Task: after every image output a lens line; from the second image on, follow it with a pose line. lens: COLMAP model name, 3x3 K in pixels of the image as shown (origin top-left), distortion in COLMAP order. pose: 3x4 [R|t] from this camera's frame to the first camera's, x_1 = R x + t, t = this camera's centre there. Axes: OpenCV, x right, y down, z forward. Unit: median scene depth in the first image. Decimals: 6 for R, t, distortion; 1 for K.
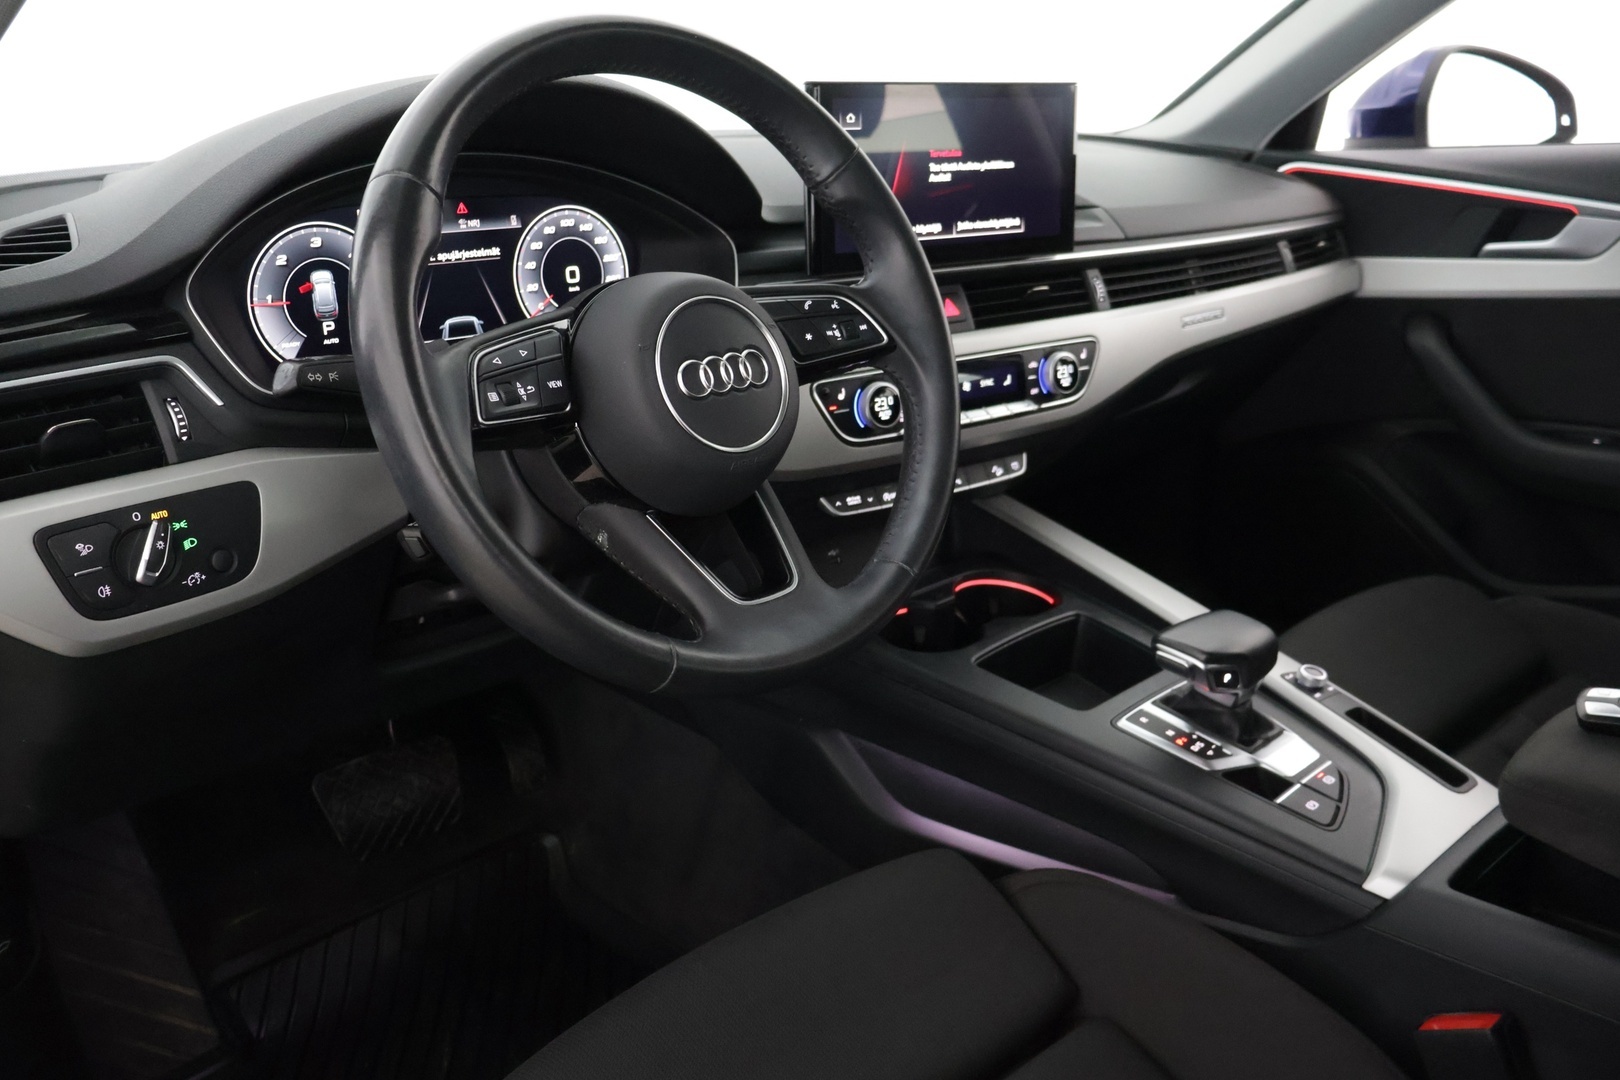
lens RADIAL K [[1347.3, 0, 803.2], [0, 1347.3, 529.1], [0, 0, 1]] dist [0.001310, 0.007473]
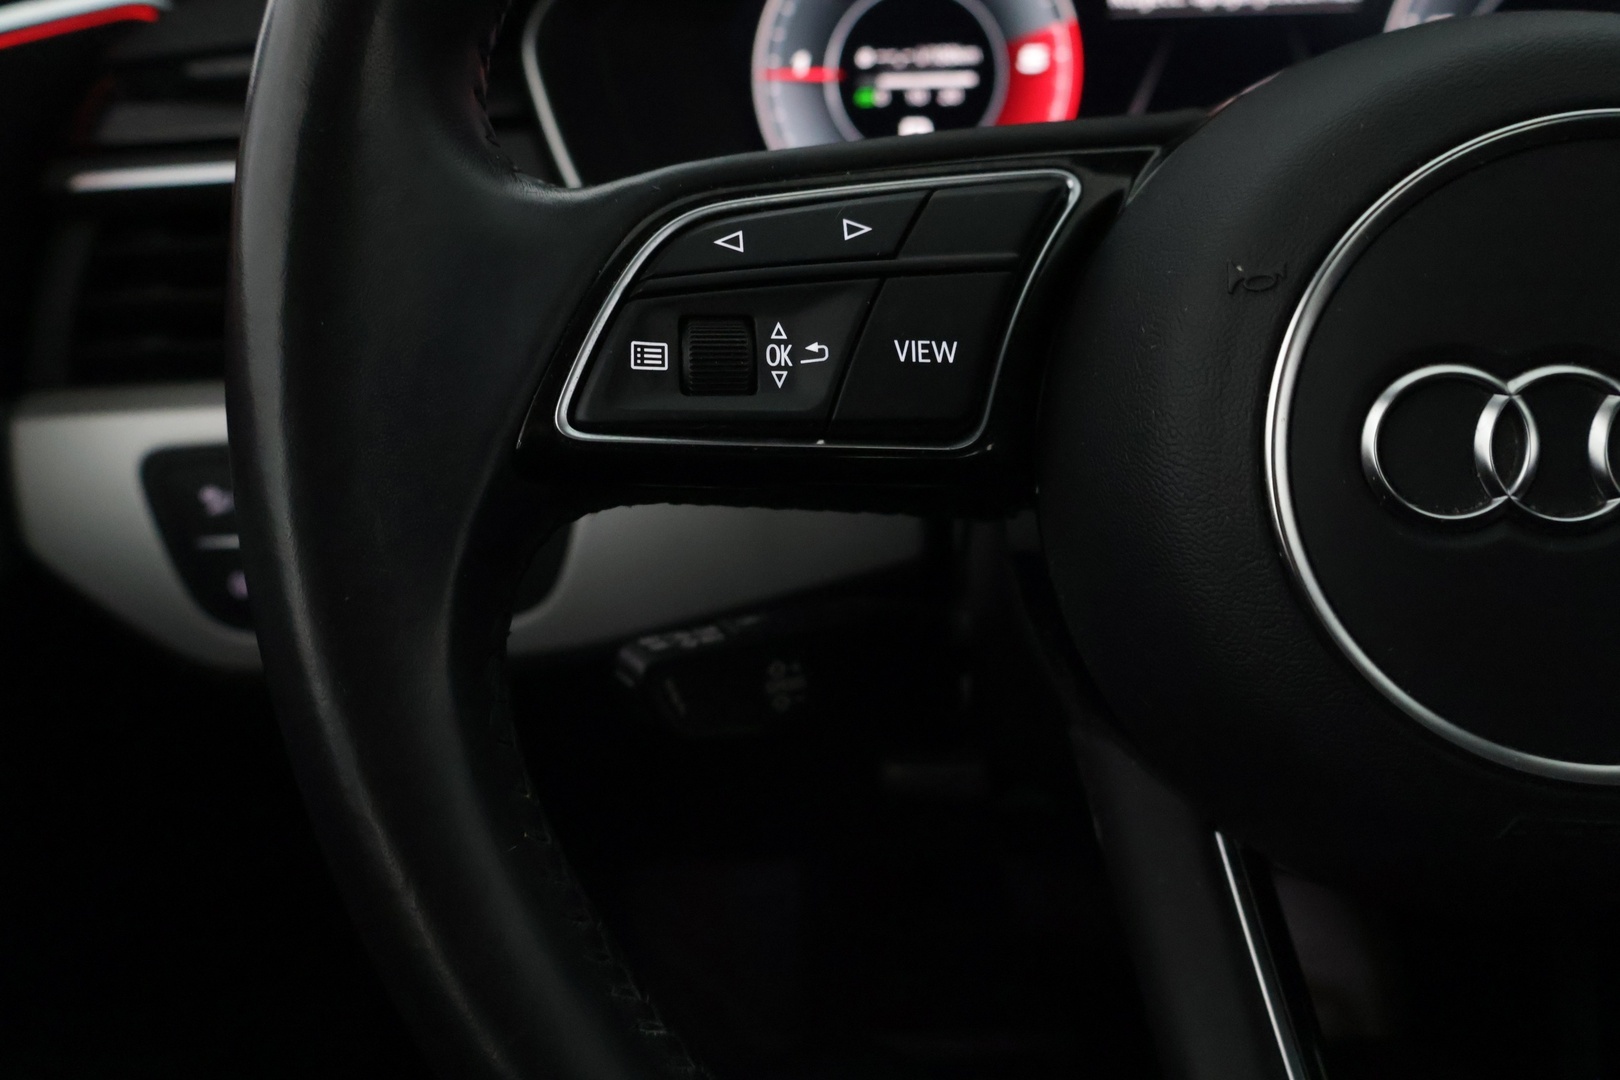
lens RADIAL K [[1444.3, 0, 814.9], [0, 1444.3, 535.2], [0, 0, 1]] dist [0.032051, -0.003252]
pose [[0.668392, 0.292908, -0.683708, 0.020890], [-0.225664, 0.955728, 0.188836, -0.089768], [0.708751, 0.028072, 0.704900, 0.552510]]
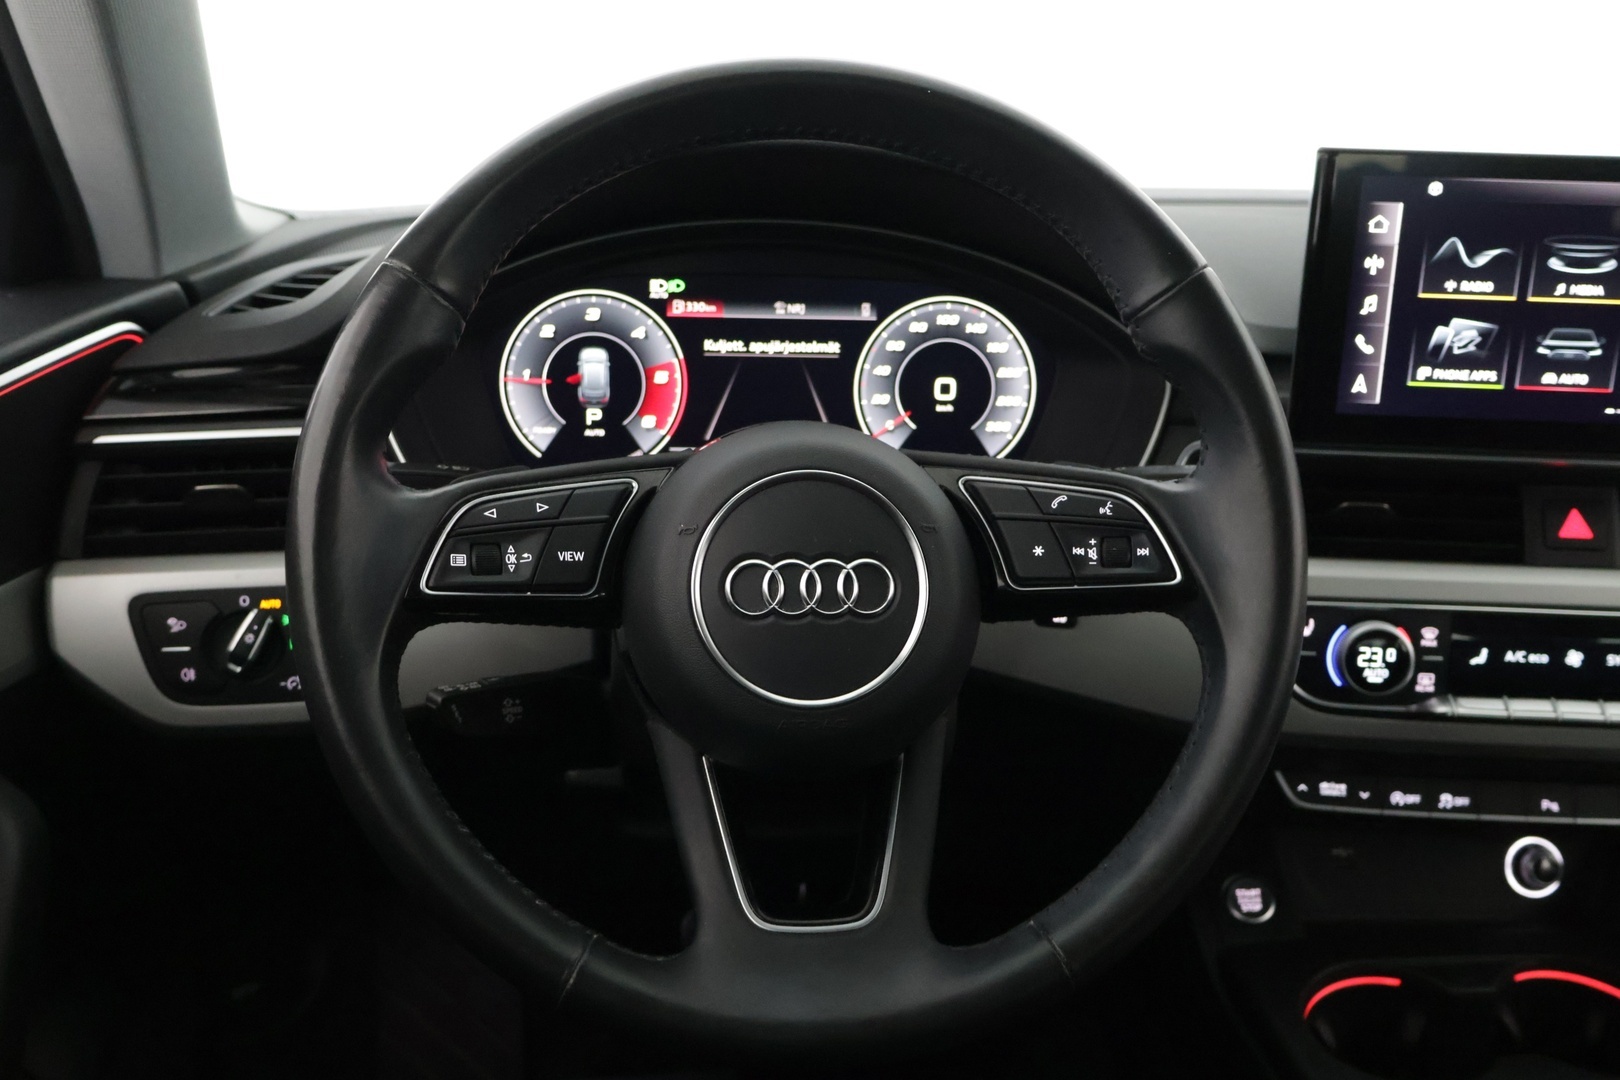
lens RADIAL K [[1585.2, 0, 813.2], [0, 1585.2, 544.8], [0, 0, 1]] dist [0.015226, 0.000000]
pose [[0.777847, 0.203311, -0.594658, 0.315326], [-0.221245, 0.974239, 0.043686, -0.131462], [0.588221, 0.097584, 0.802791, 0.276822]]
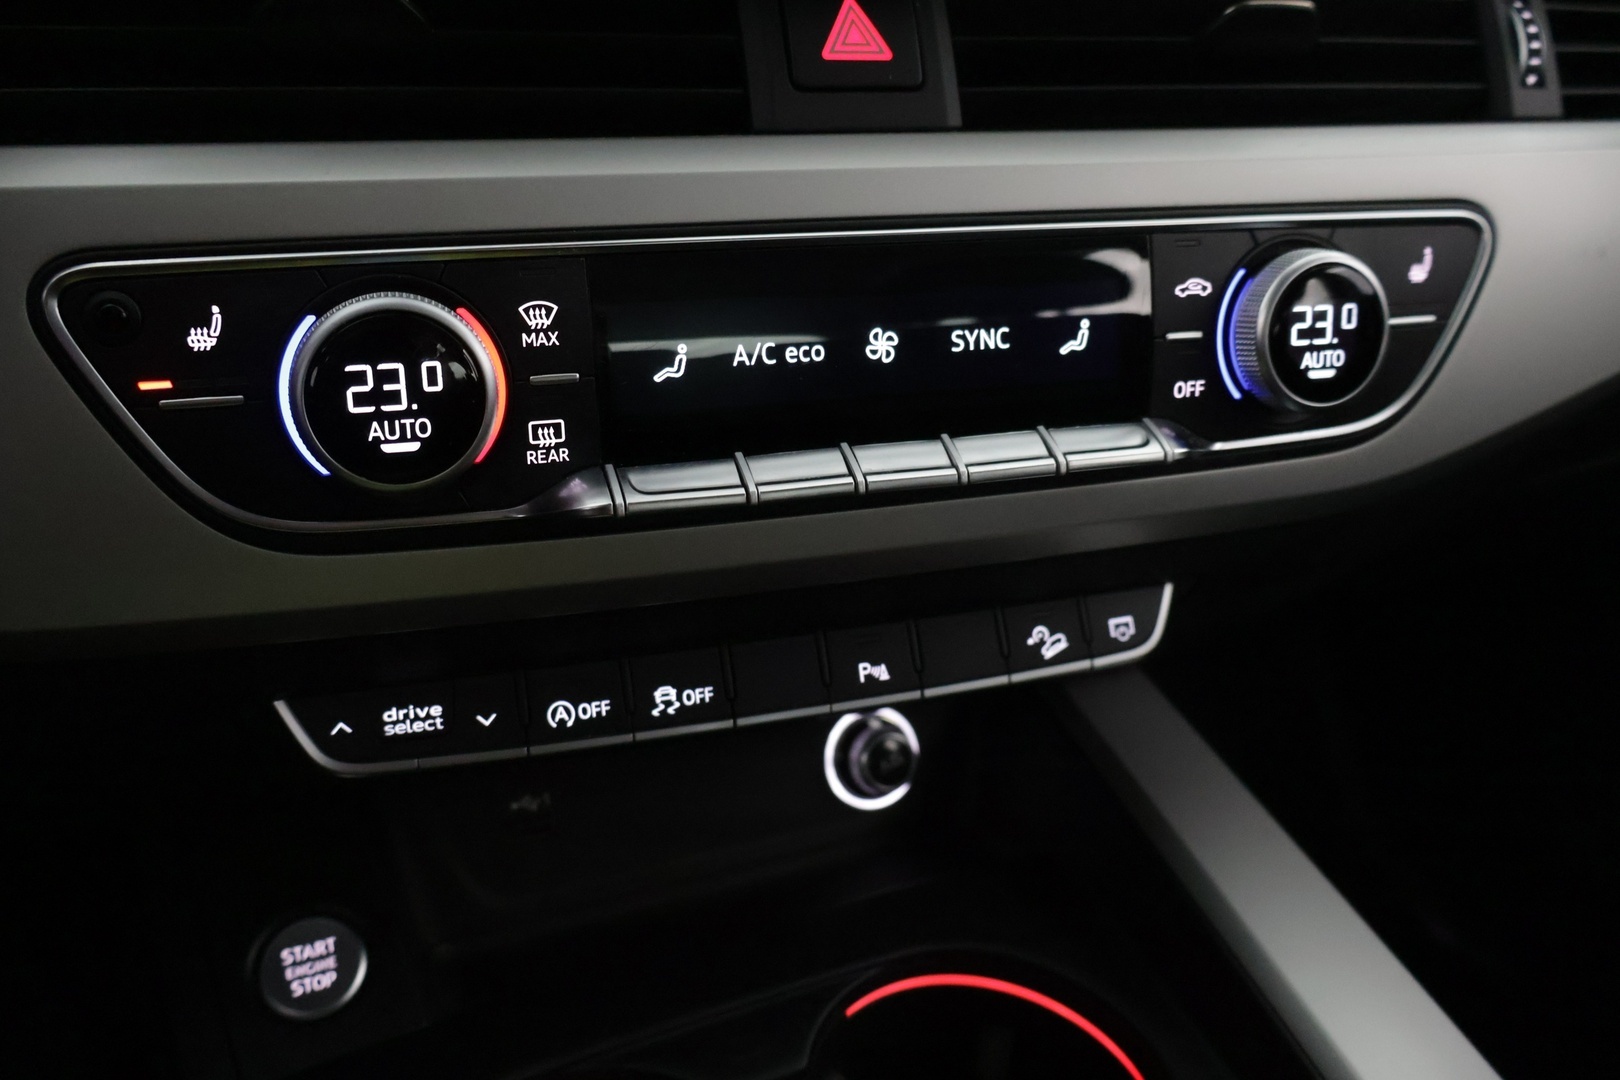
lens RADIAL K [[1347.3, 0, 807.5], [0, 1347.3, 529.0], [0, 0, 1]] dist [0.001310, 0.007473]
pose [[0.953719, 0.133216, -0.269580, 0.214174], [-0.117440, 0.990326, 0.073903, -0.104801], [0.276818, -0.038823, 0.960138, 0.884421]]
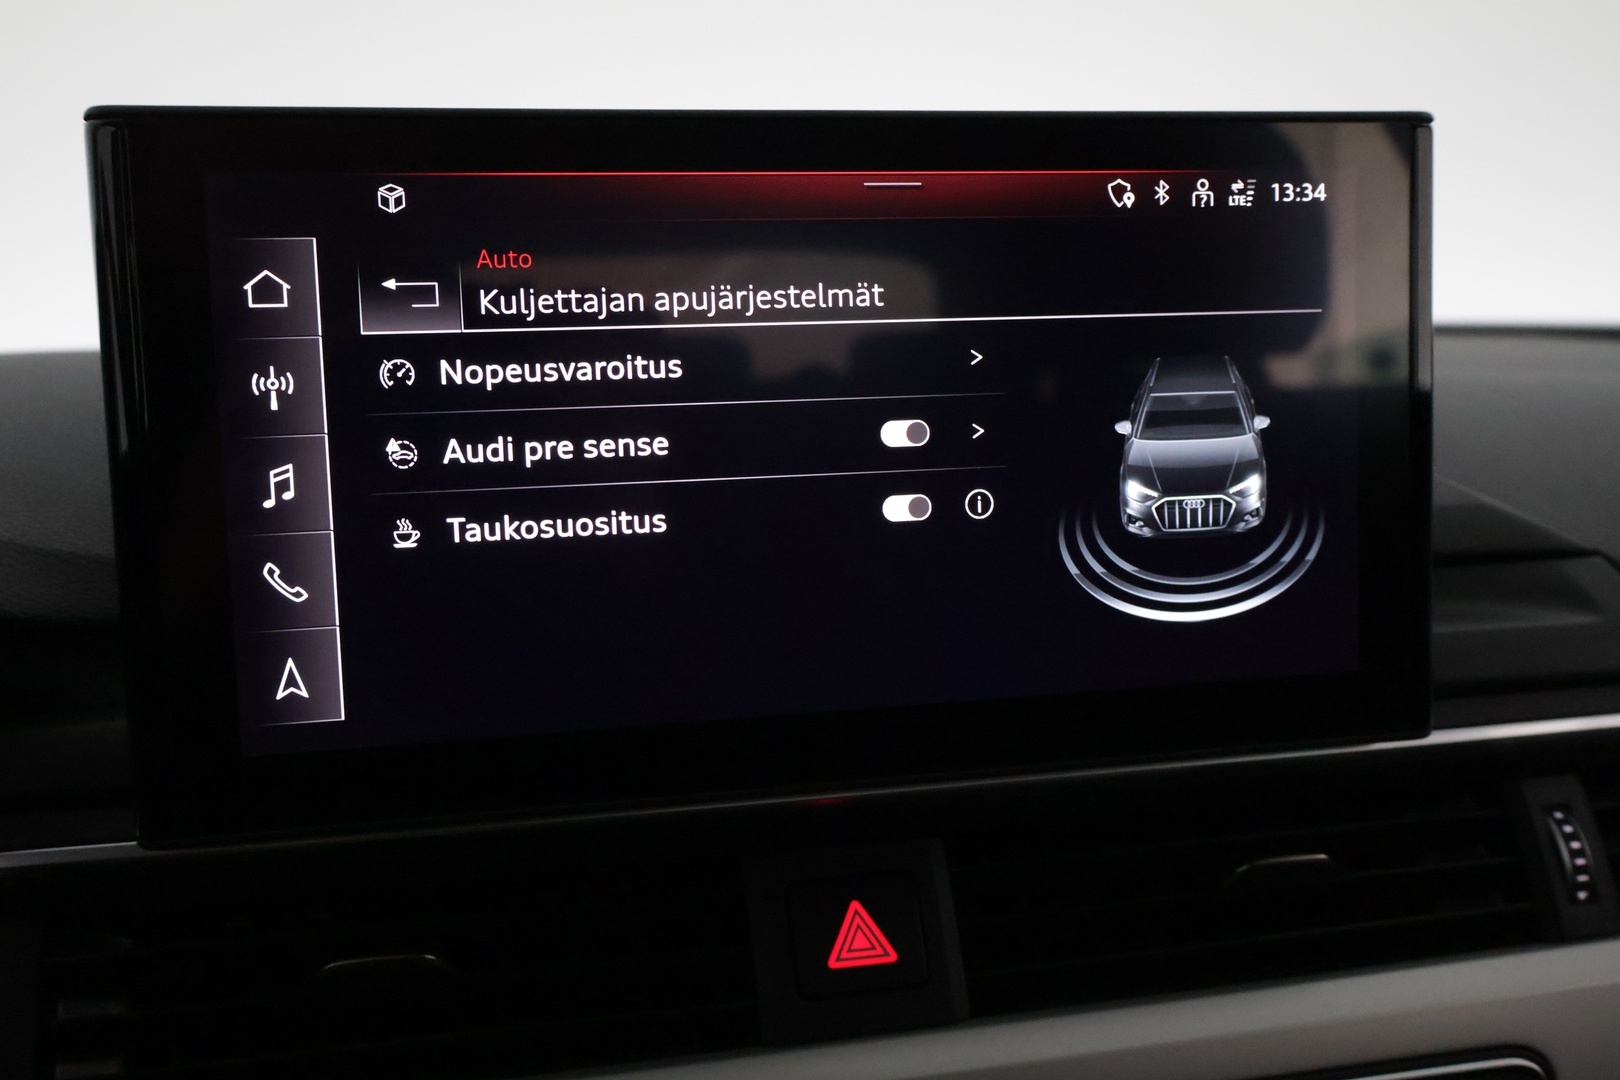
lens RADIAL K [[1585.2, 0, 809.2], [0, 1585.2, 538.8], [0, 0, 1]] dist [0.015226, 0.000000]
pose [[0.918309, 0.031351, -0.394620, 0.261200], [-0.099719, 0.983033, -0.153955, -0.226485], [0.383098, 0.180730, 0.905855, 0.821908]]
